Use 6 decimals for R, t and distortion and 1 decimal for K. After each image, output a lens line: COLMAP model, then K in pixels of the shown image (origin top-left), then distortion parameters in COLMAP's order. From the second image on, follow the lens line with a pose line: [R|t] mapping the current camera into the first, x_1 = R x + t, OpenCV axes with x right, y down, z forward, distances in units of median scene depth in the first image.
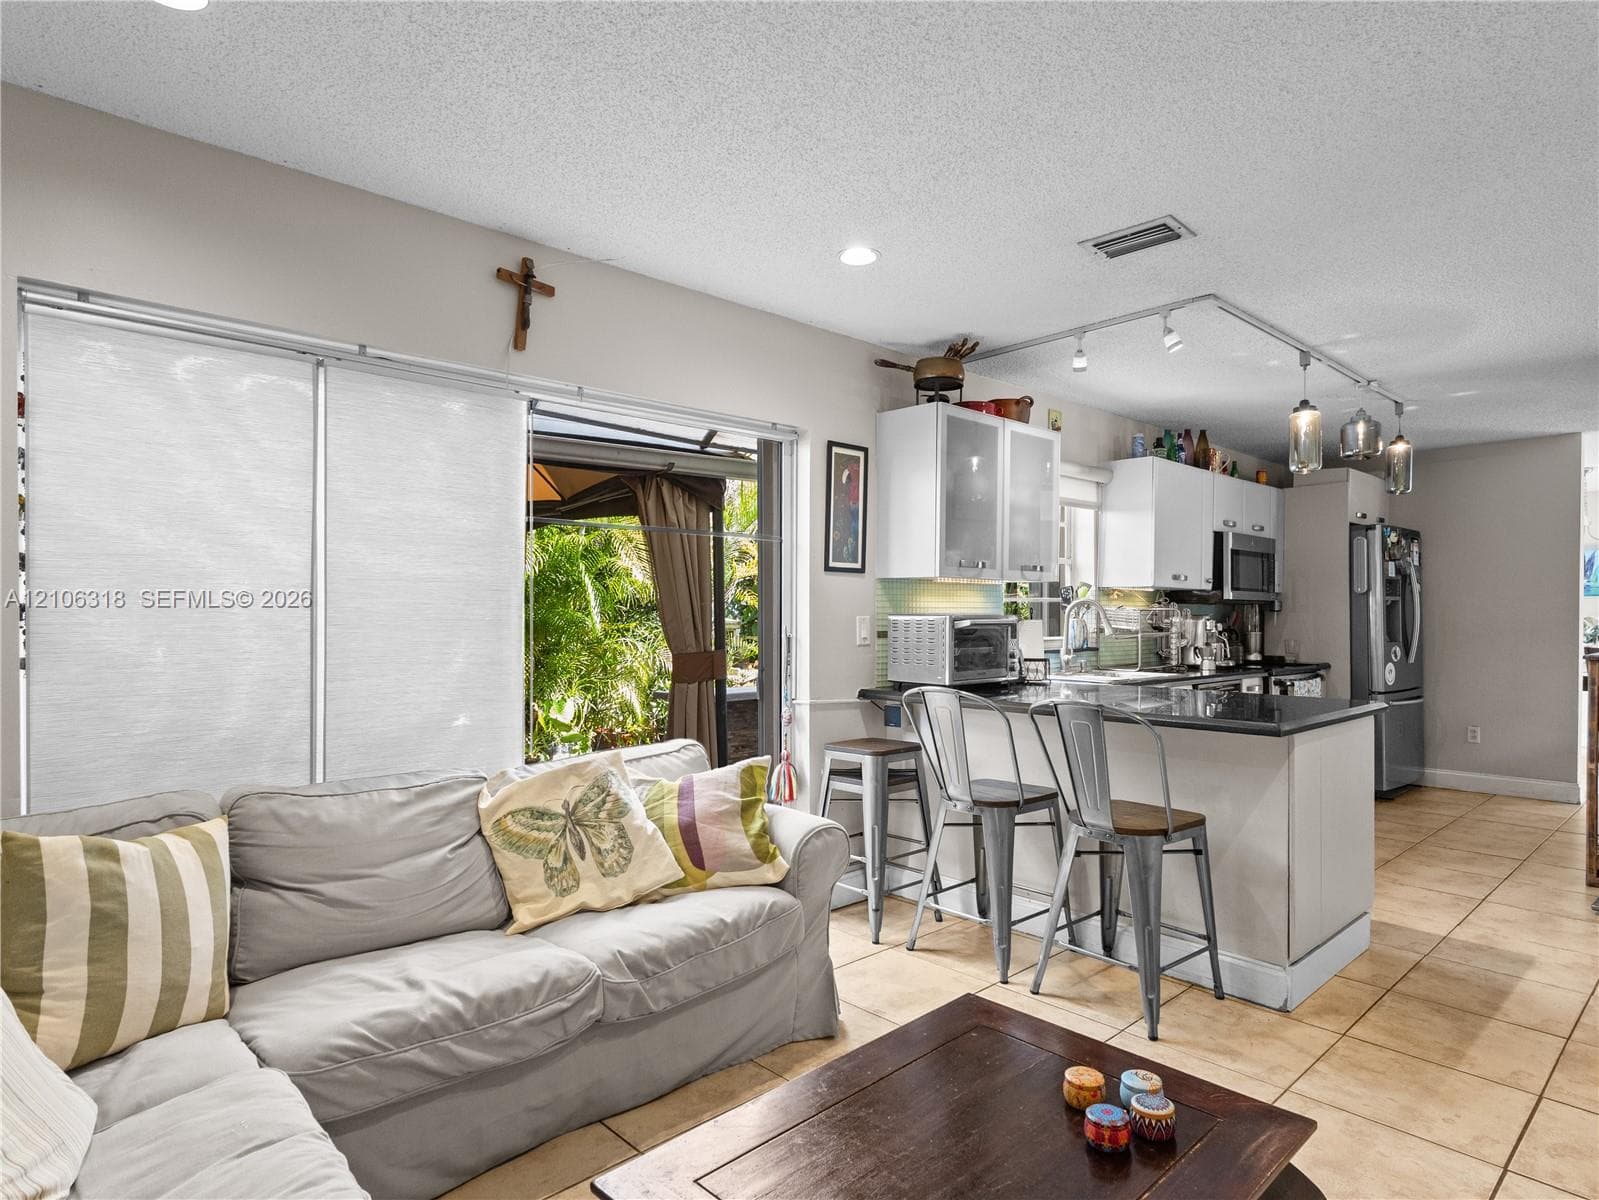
lens RADIAL K [[877.7, 0, 797.4], [0, 877.7, 602.9], [0, 0, 1]] dist [0.001127, 0.005451]
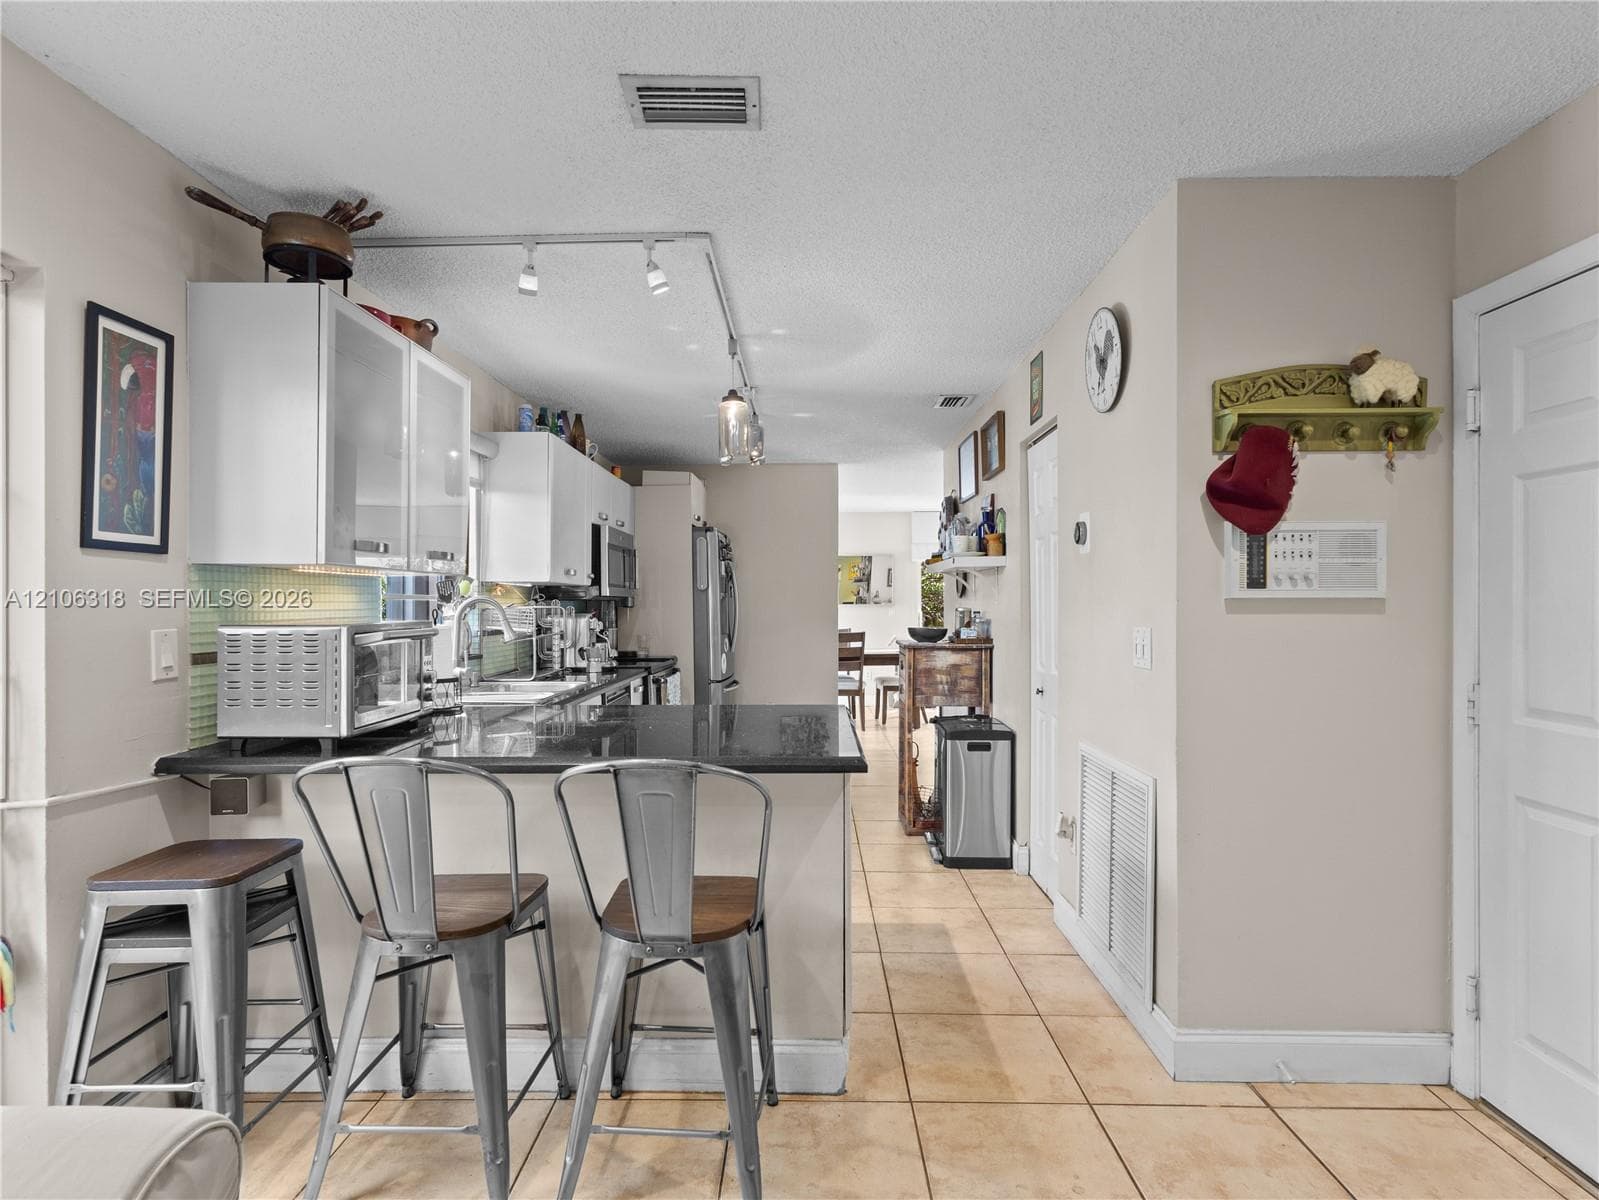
lens RADIAL K [[843.5, 0, 800.0], [0, 843.5, 598.2], [0, 0, 1]] dist [0.007573, 0.001721]
pose [[0.688717, -0.001572, 0.725029, -0.040371], [-0.001104, 0.999994, 0.003216, -0.007453], [-0.725030, -0.003015, 0.688711, 0.323443]]
